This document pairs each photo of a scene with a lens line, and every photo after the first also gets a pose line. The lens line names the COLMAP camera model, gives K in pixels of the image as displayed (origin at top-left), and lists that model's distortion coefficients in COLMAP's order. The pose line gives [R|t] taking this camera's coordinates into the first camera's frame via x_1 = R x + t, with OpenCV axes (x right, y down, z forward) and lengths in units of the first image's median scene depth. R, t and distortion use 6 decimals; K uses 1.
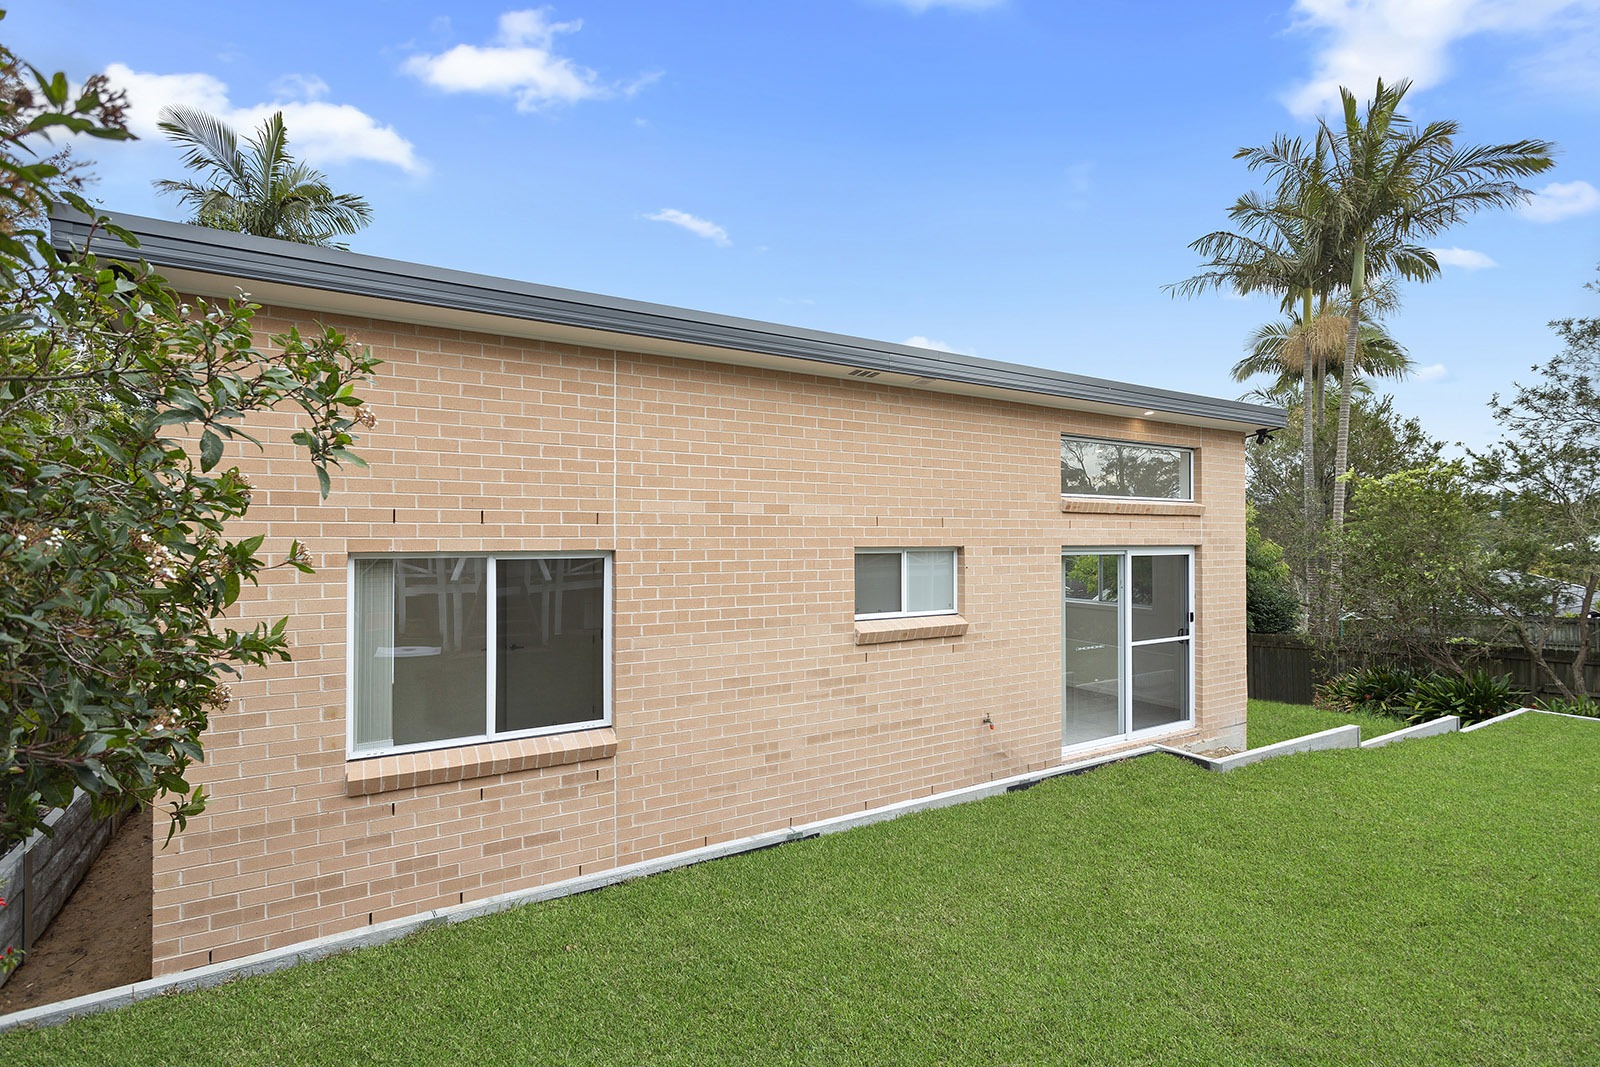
lens RADIAL K [[760.0, 0, 799.4], [0, 760.0, 527.4], [0, 0, 1]] dist [-0.007916, 0.005244]
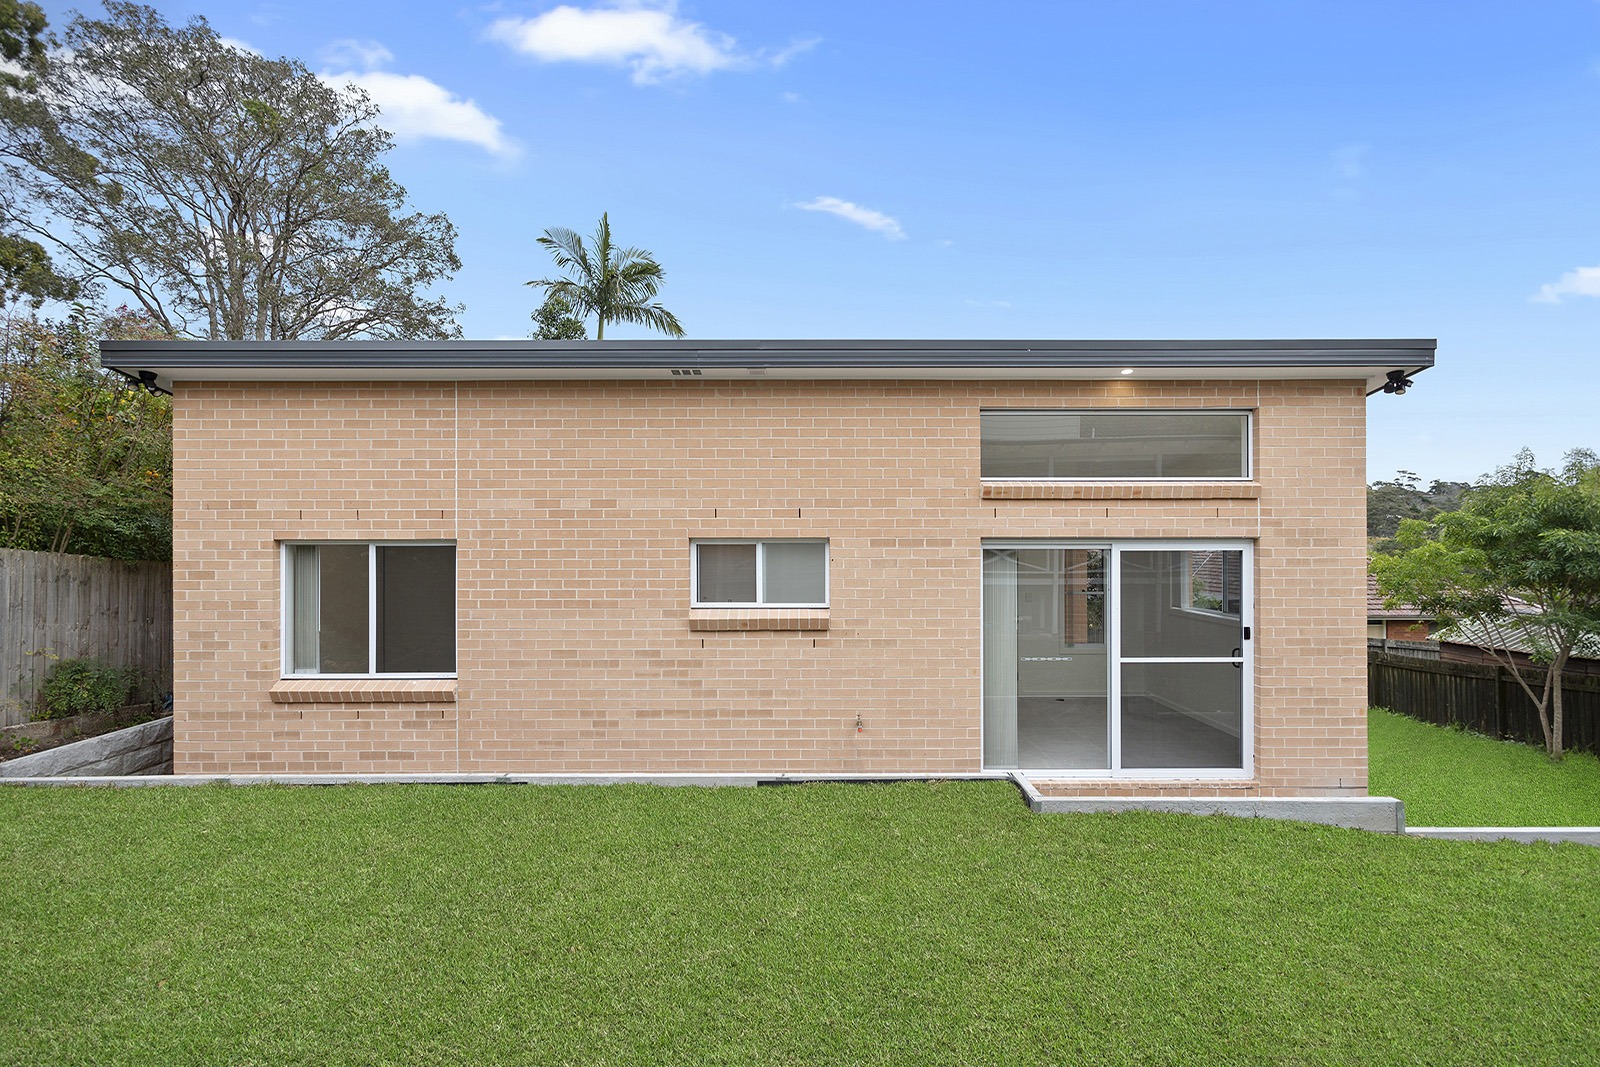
lens RADIAL K [[760.0, 0, 798.6], [0, 760.0, 543.9], [0, 0, 1]] dist [-0.007916, 0.005244]
pose [[0.857025, -0.003809, -0.515261, 0.796952], [0.009119, 0.999928, 0.007777, 0.029157], [0.515194, -0.011364, 0.856998, 0.187241]]
